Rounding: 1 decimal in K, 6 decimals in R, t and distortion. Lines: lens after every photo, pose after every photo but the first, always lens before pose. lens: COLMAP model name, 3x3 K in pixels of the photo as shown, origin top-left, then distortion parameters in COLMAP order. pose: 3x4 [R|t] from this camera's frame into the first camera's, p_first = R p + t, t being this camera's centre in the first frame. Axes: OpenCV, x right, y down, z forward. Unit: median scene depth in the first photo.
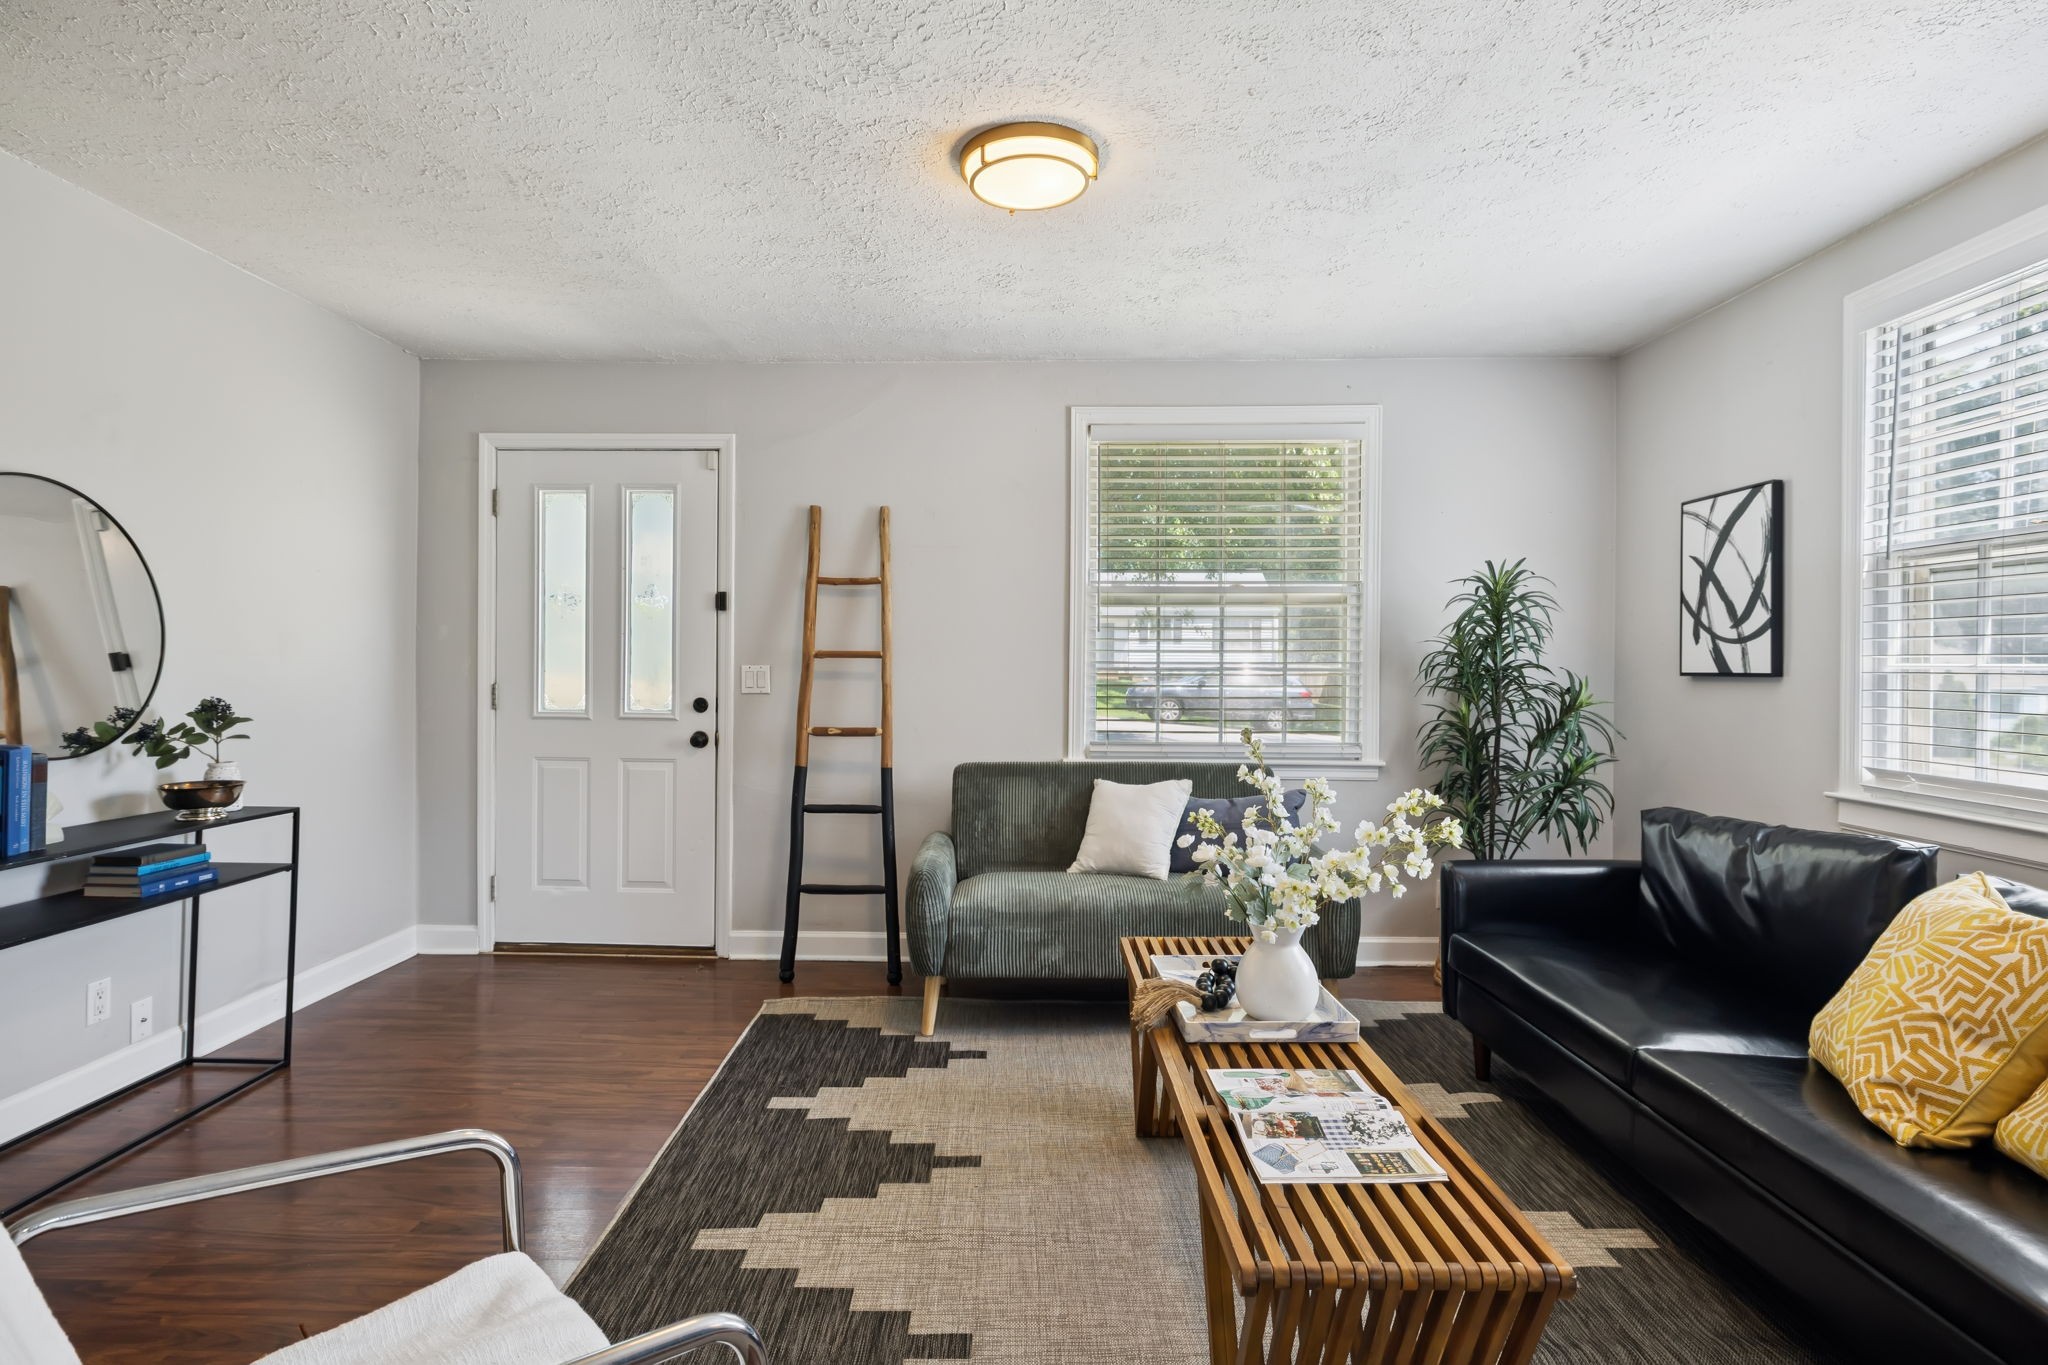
lens RADIAL K [[1047.6, 0, 1026.9], [0, 1047.6, 664.1], [0, 0, 1]] dist [-0.002722, 0.000485]
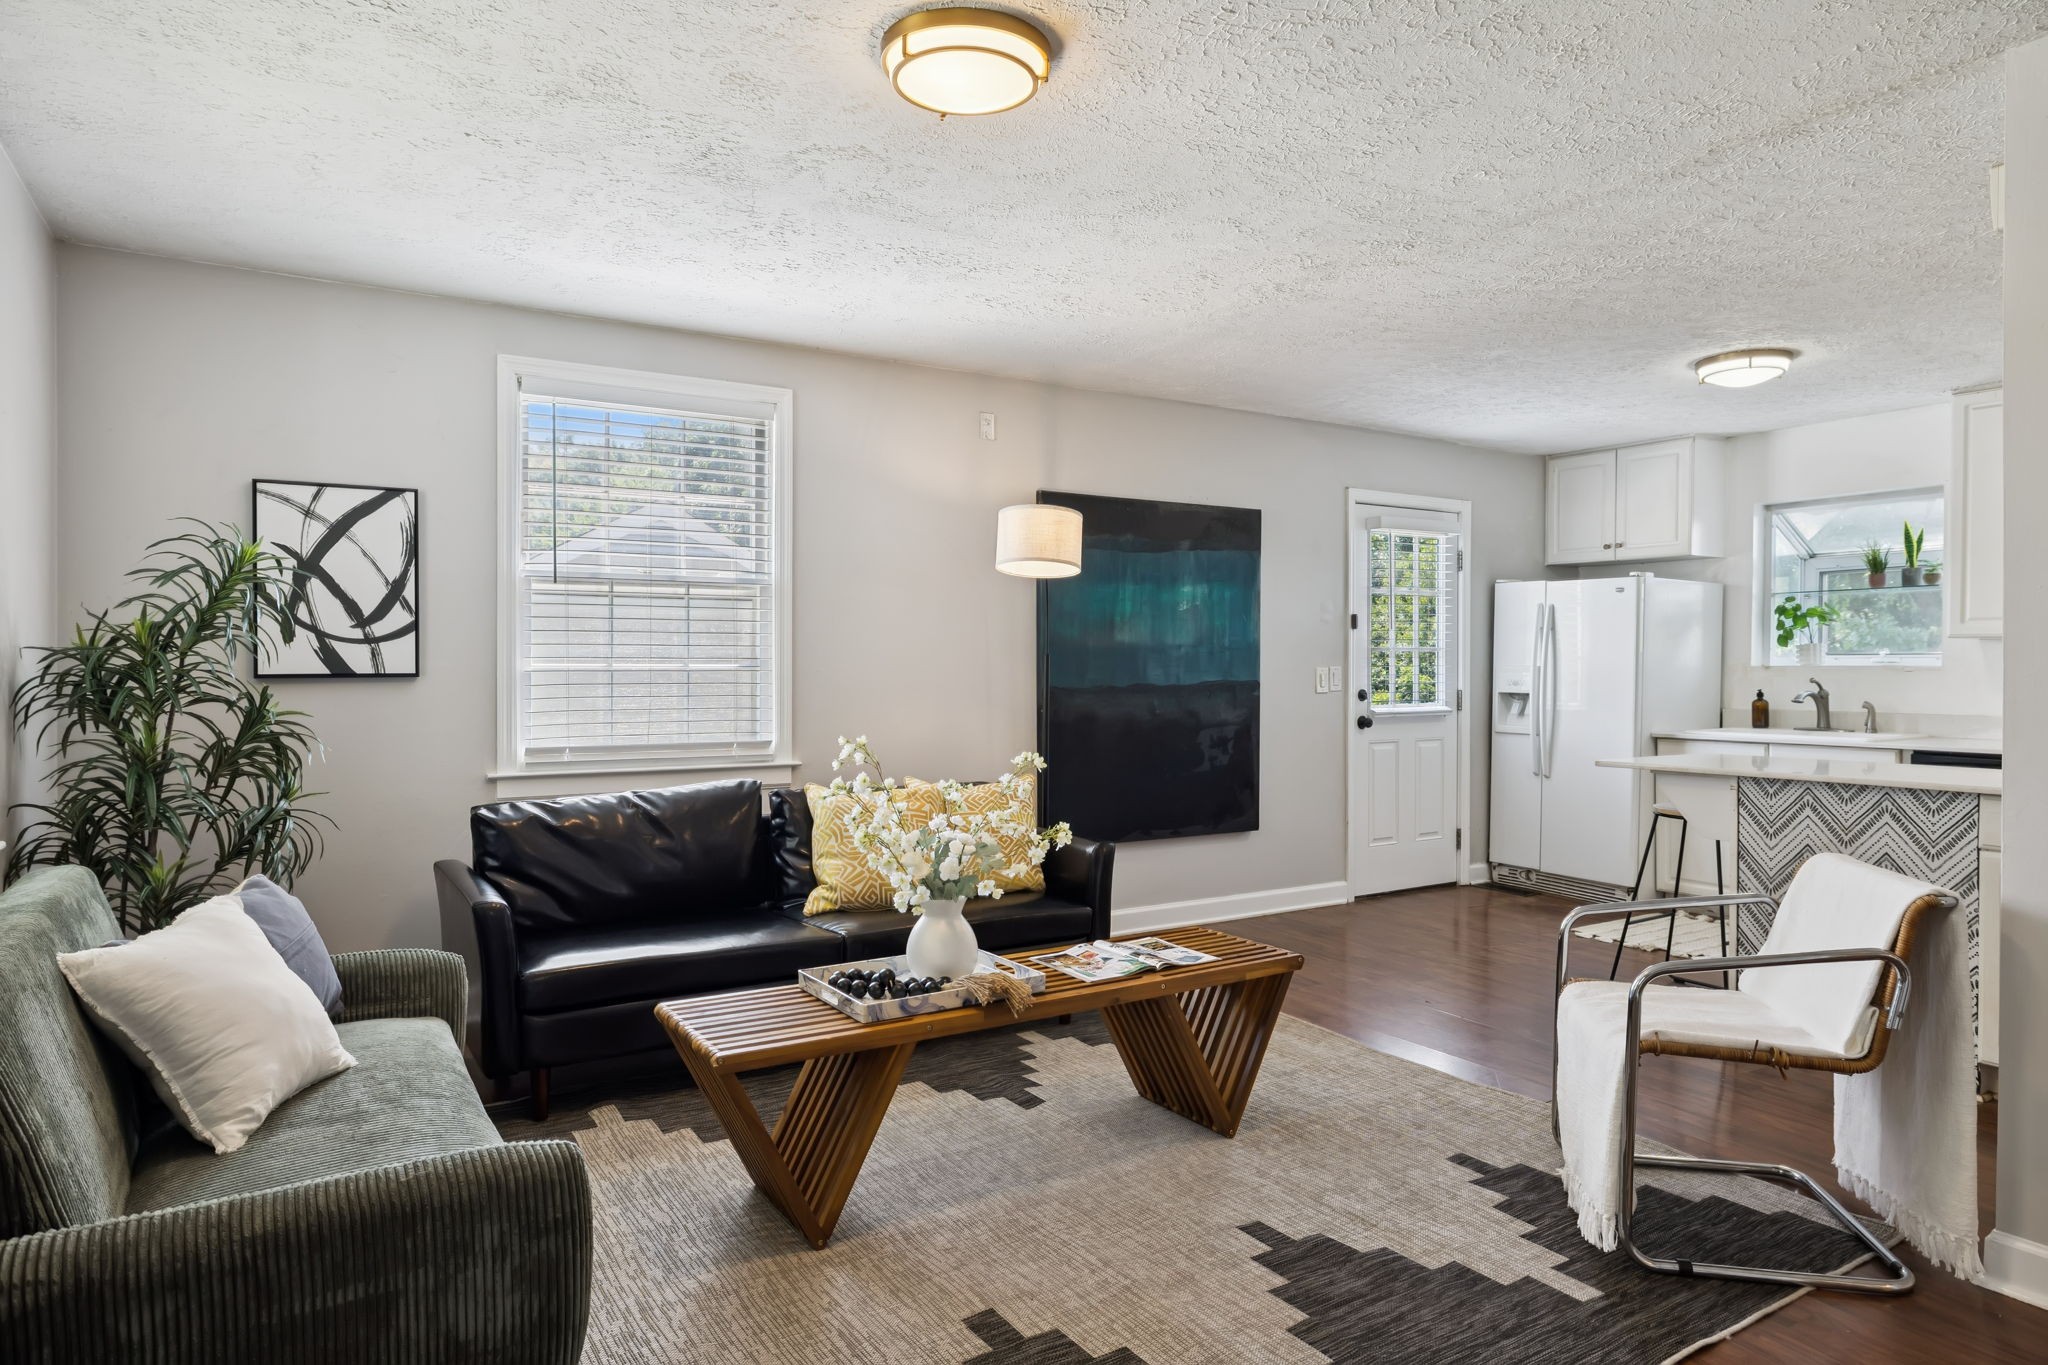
lens RADIAL K [[1204.7, 0, 1005.2], [0, 1204.7, 670.3], [0, 0, 1]] dist [0.000517, 0.000655]
pose [[-0.521267, -0.010635, 0.853327, -0.583377], [-0.002372, 0.999937, 0.011013, -0.008137], [-0.853390, 0.003716, -0.521259, 1.040144]]
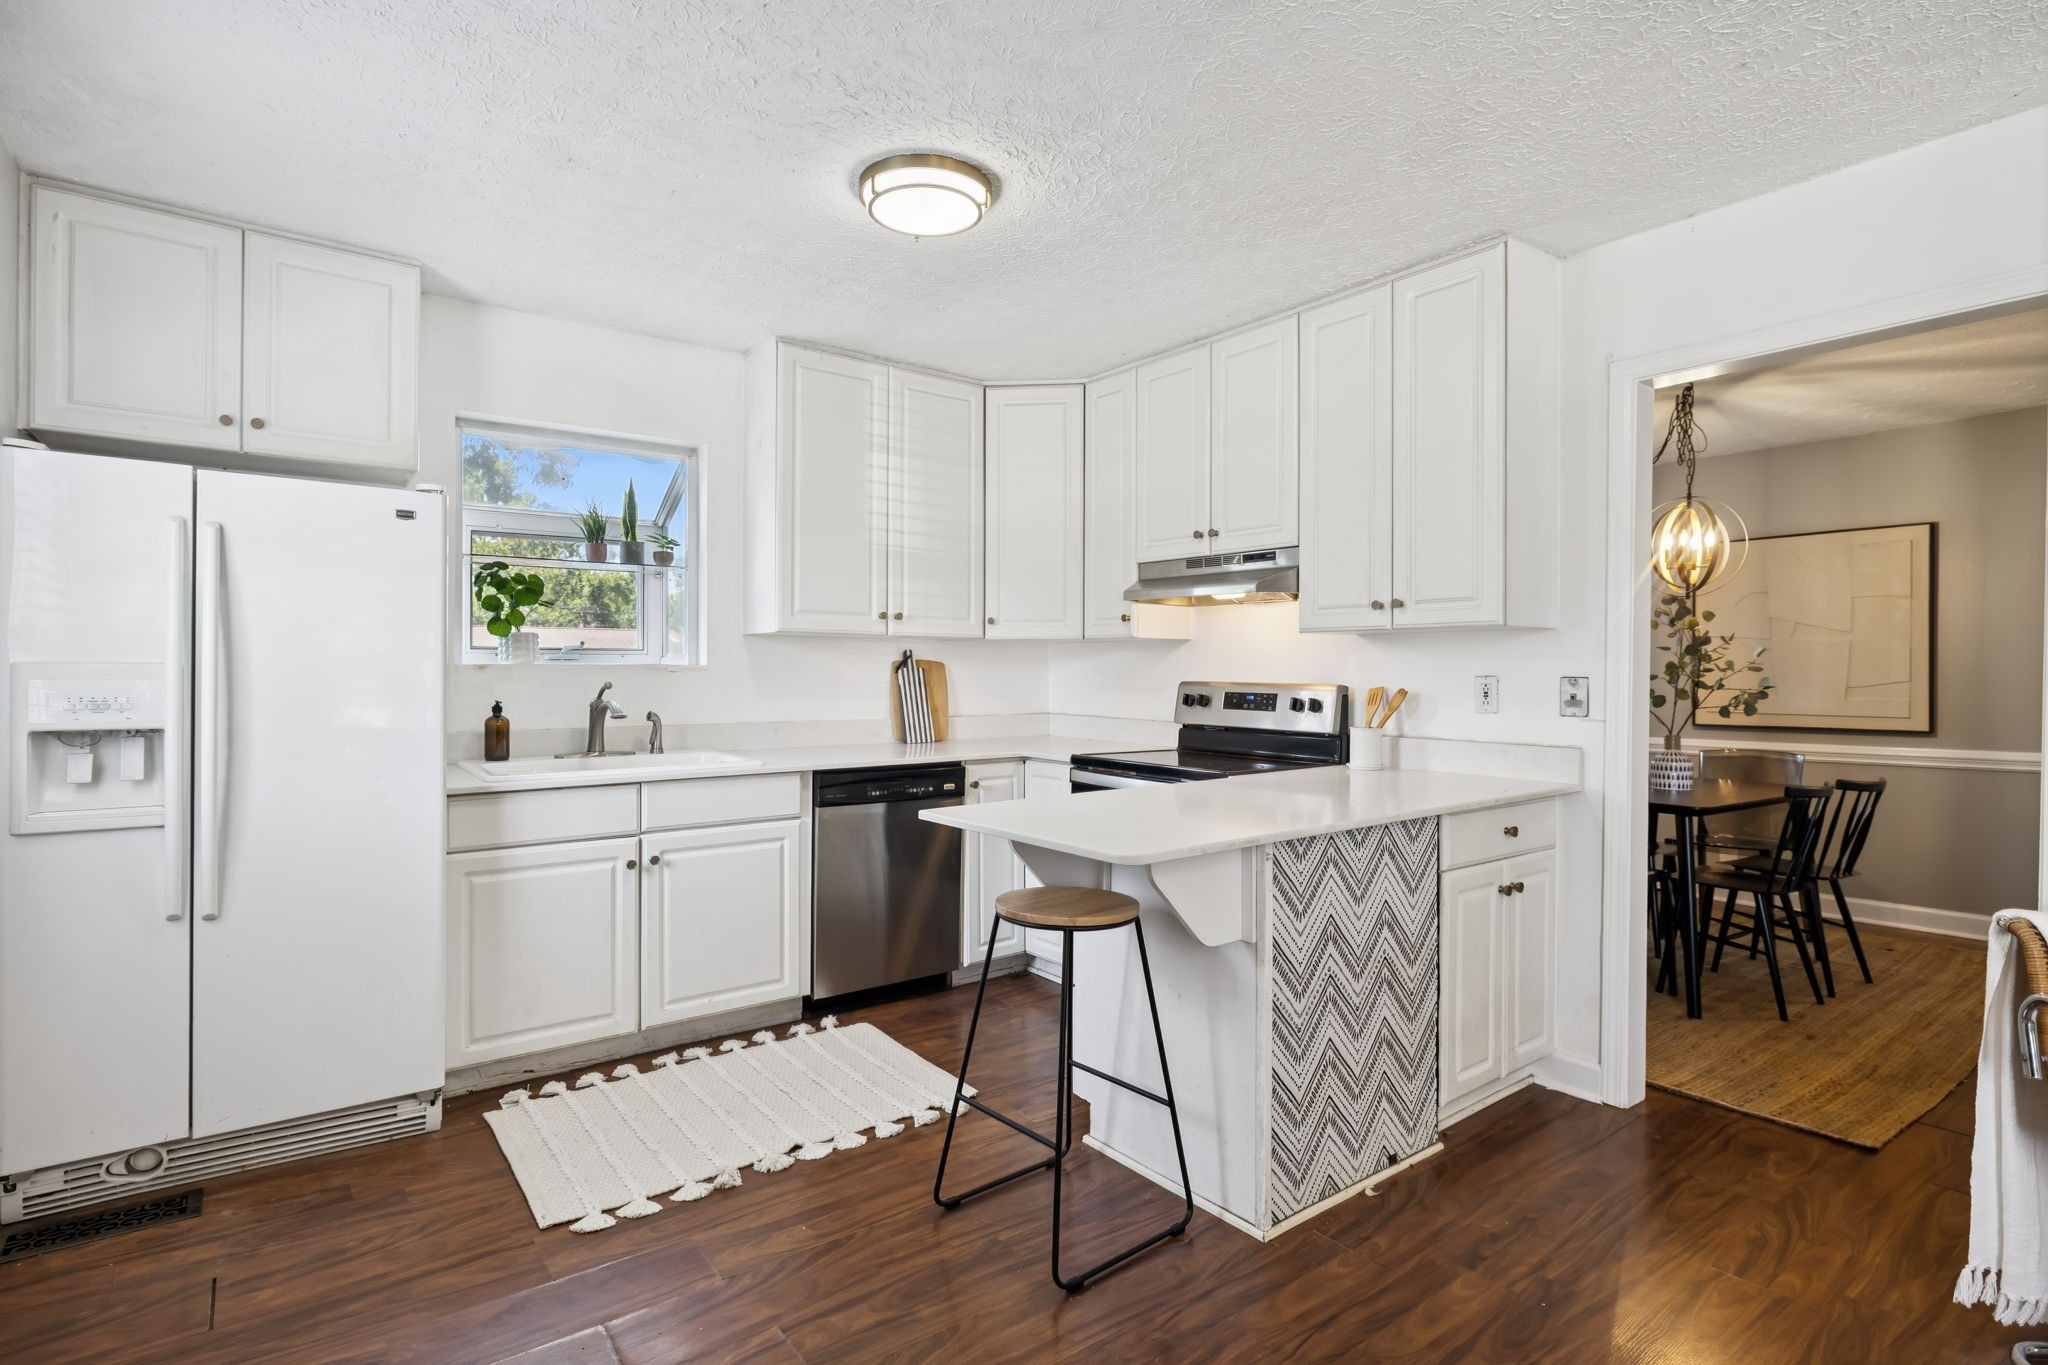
lens RADIAL K [[1003.0, 0, 1024.0], [0, 1003.0, 682.5], [0, 0, 1]] dist [-0.003683, 0.000553]
pose [[-0.782735, -0.002613, -0.622350, 0.528076], [-0.011664, 0.999877, 0.010471, 0.002872], [0.622246, 0.015455, -0.782669, 0.243411]]
